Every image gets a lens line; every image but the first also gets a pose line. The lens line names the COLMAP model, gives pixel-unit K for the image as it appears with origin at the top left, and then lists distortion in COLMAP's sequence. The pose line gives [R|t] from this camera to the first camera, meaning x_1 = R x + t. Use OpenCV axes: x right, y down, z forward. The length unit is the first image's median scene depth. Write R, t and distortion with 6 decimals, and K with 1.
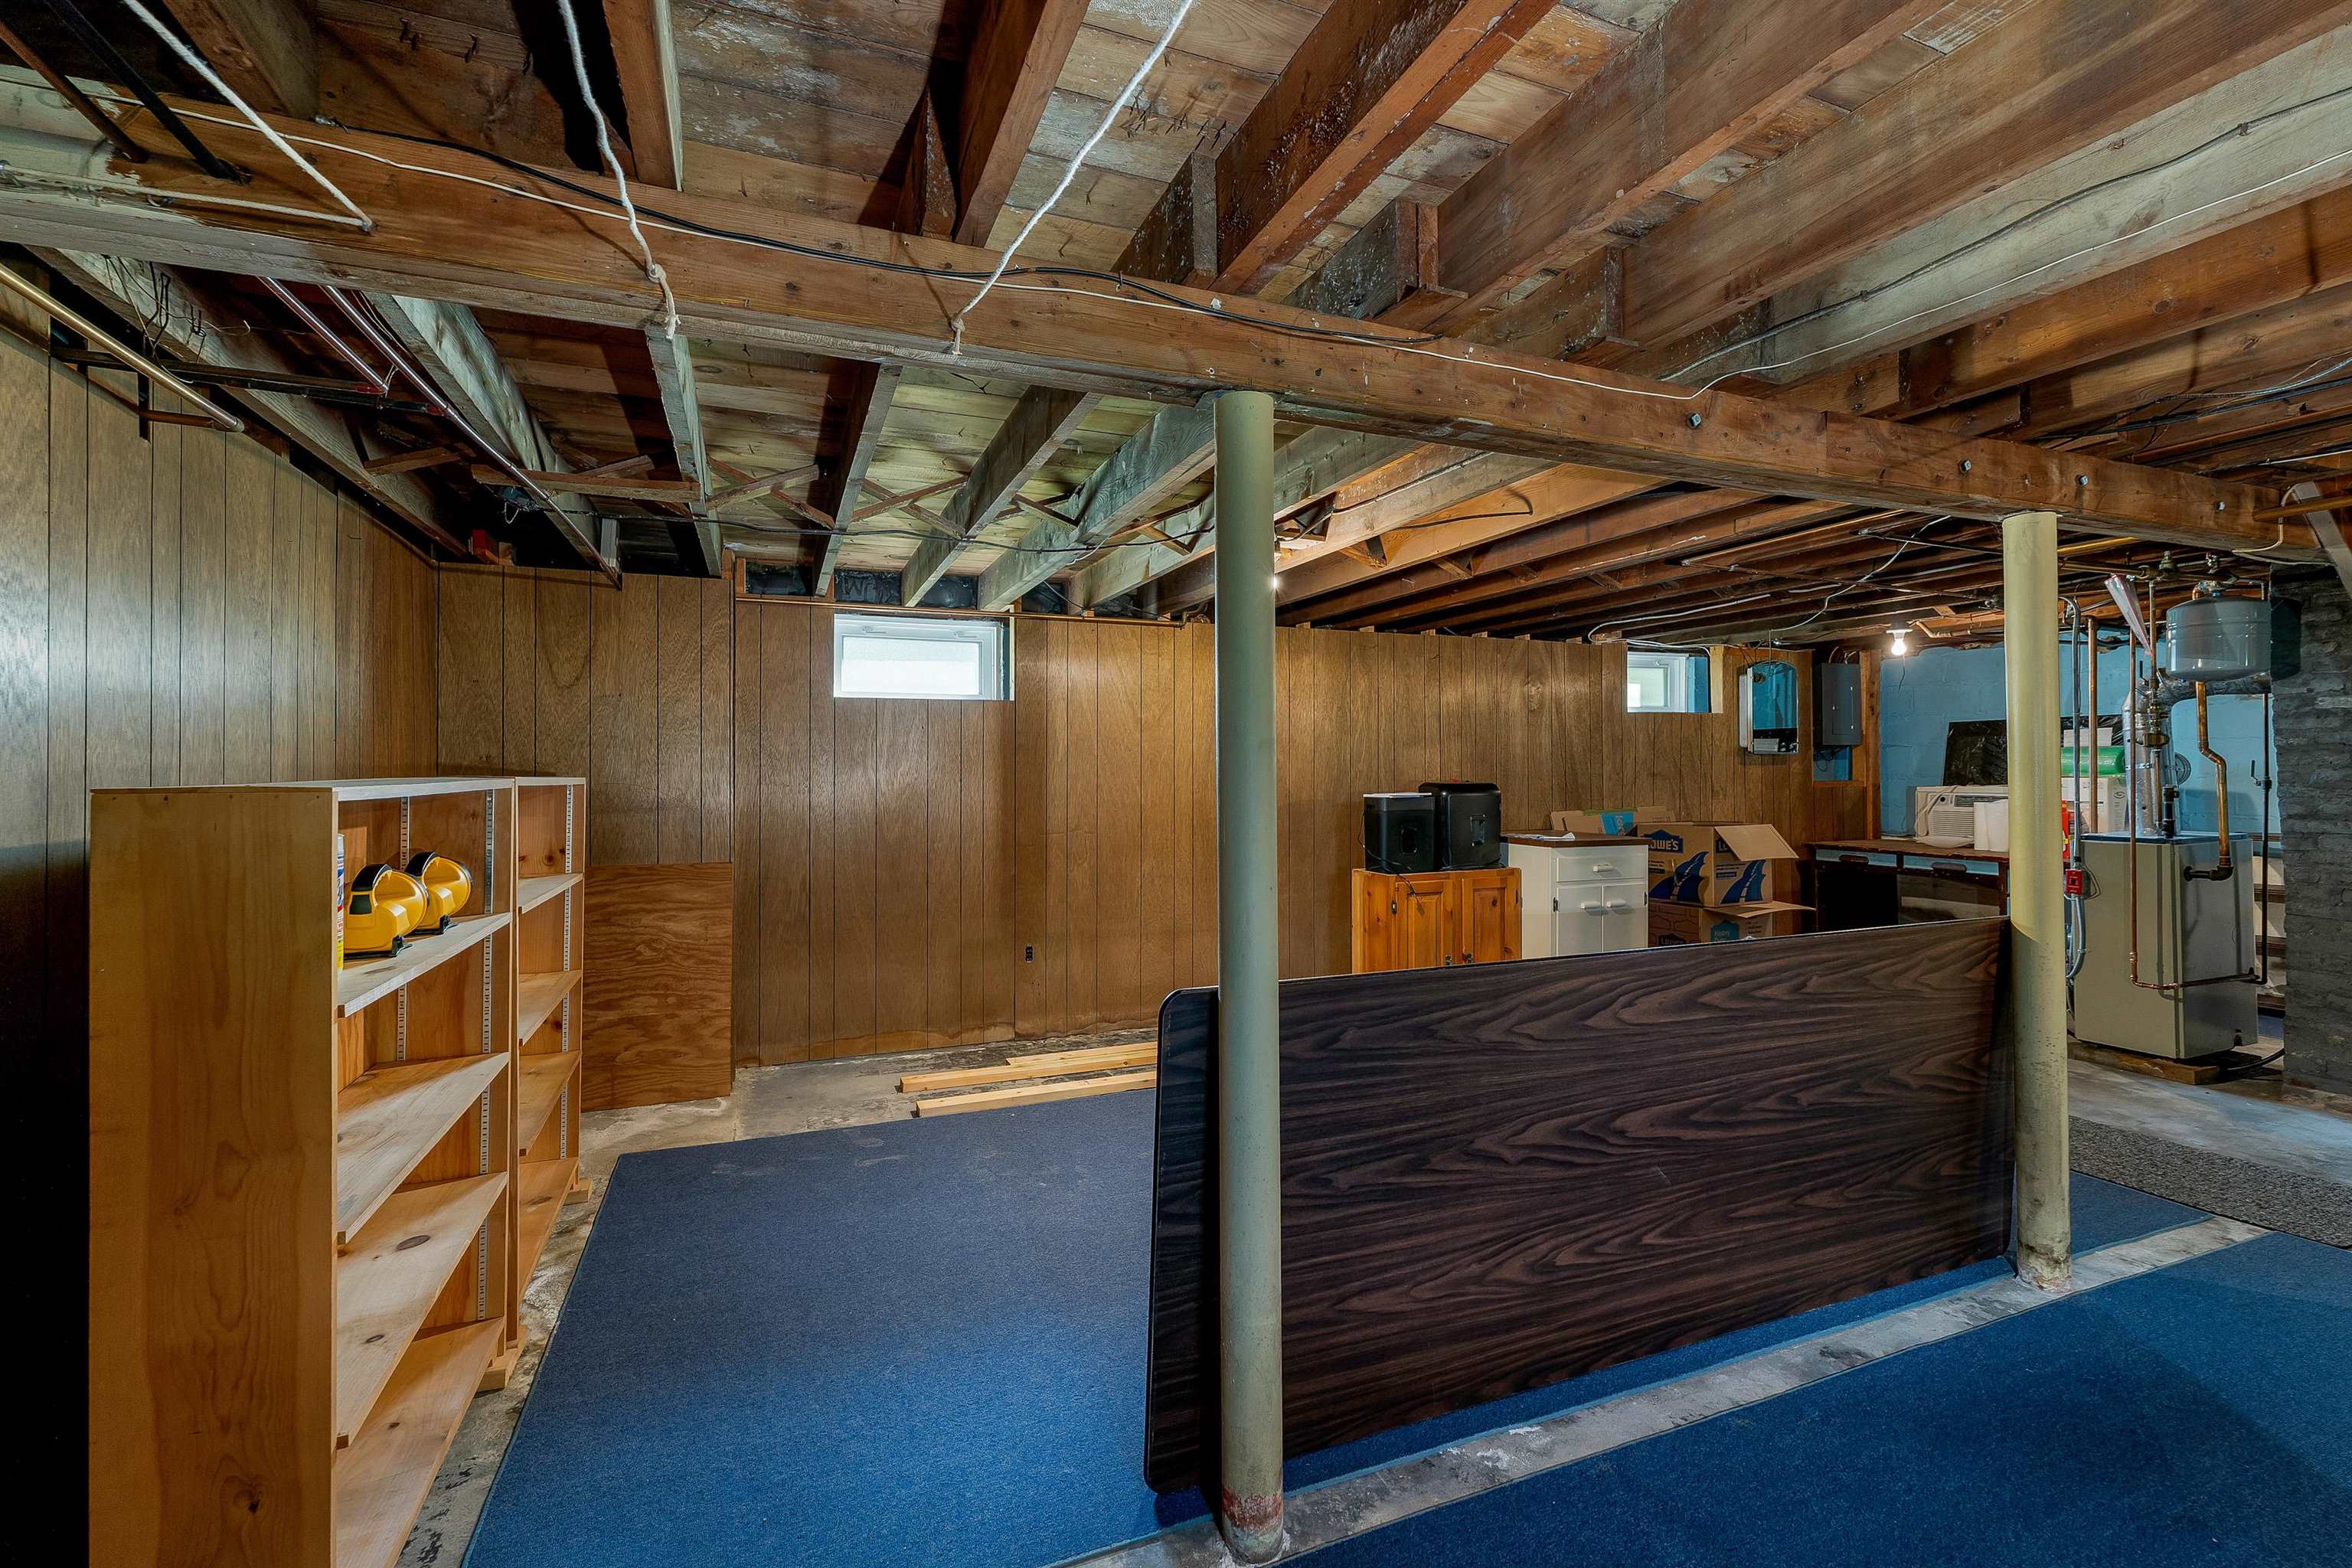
lens RADIAL K [[976.8, 0, 1157.5], [0, 976.8, 794.7], [0, 0, 1]] dist [0.005139, 0.000035]
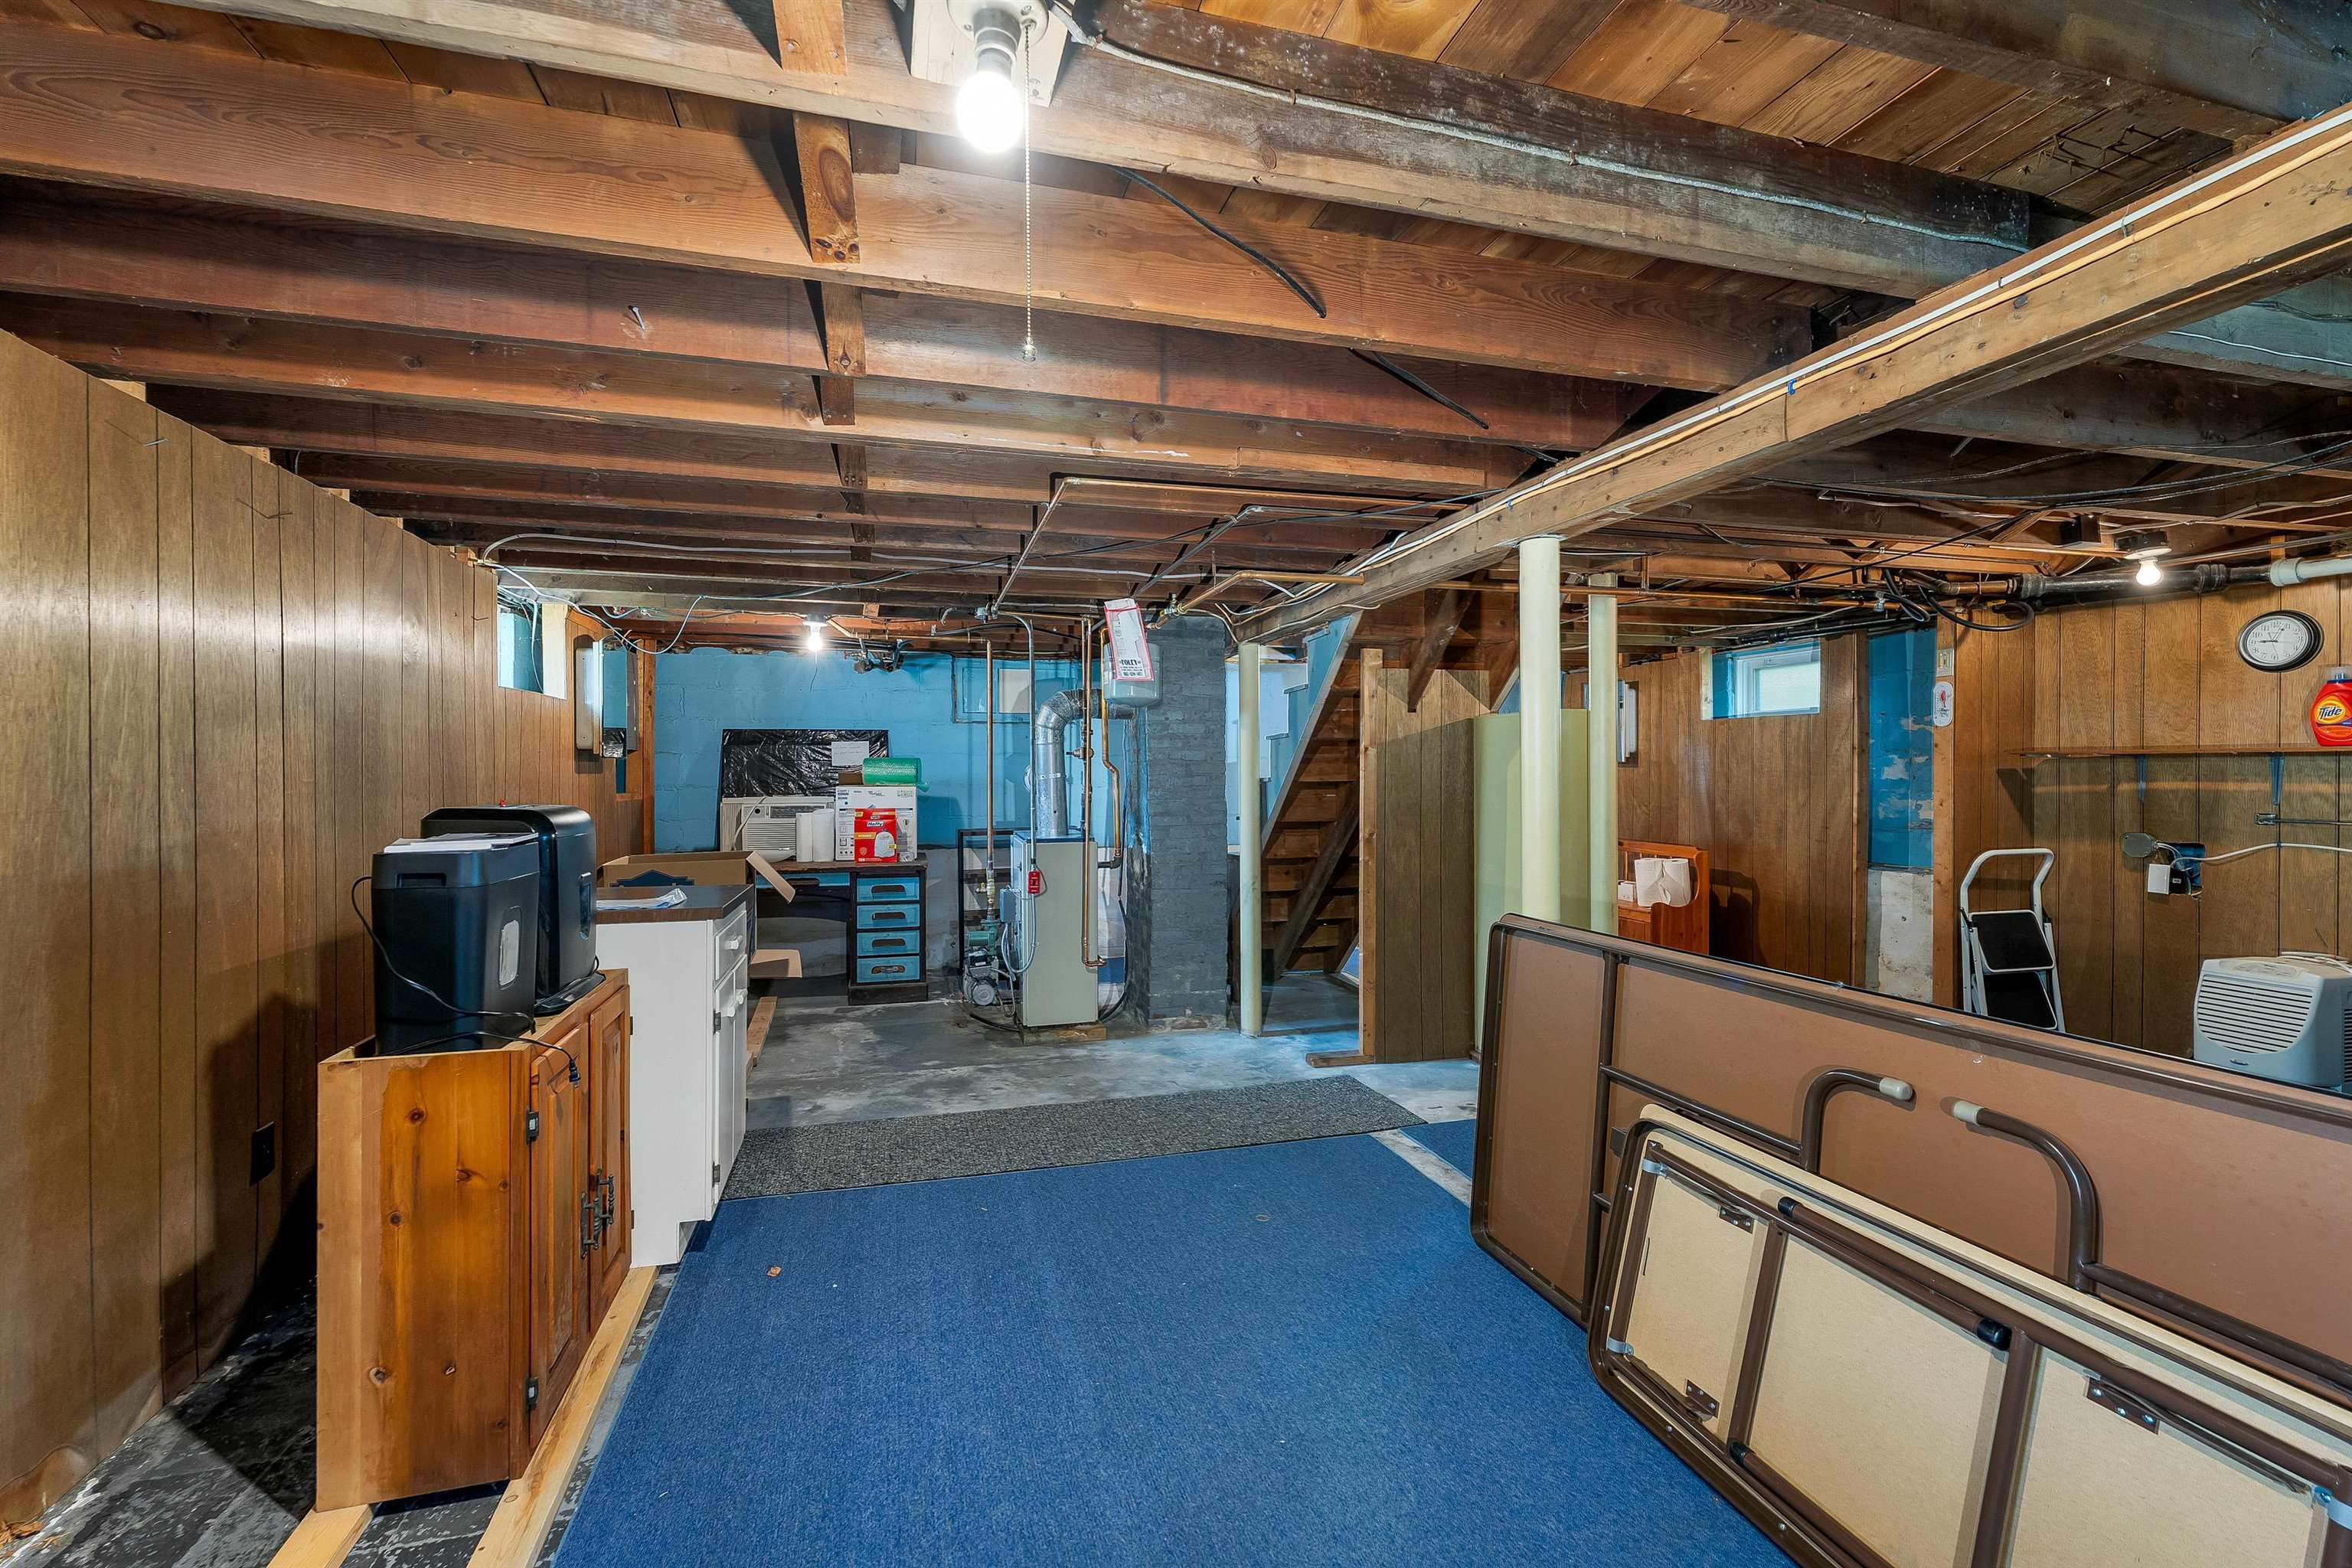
lens RADIAL K [[976.8, 0, 1157.5], [0, 976.8, 794.7], [0, 0, 1]] dist [0.005139, 0.000035]
pose [[0.115228, -0.016481, 0.993202, -0.100956], [0.026652, 0.999554, 0.013494, -0.015113], [-0.992981, 0.024916, 0.115616, 0.594055]]
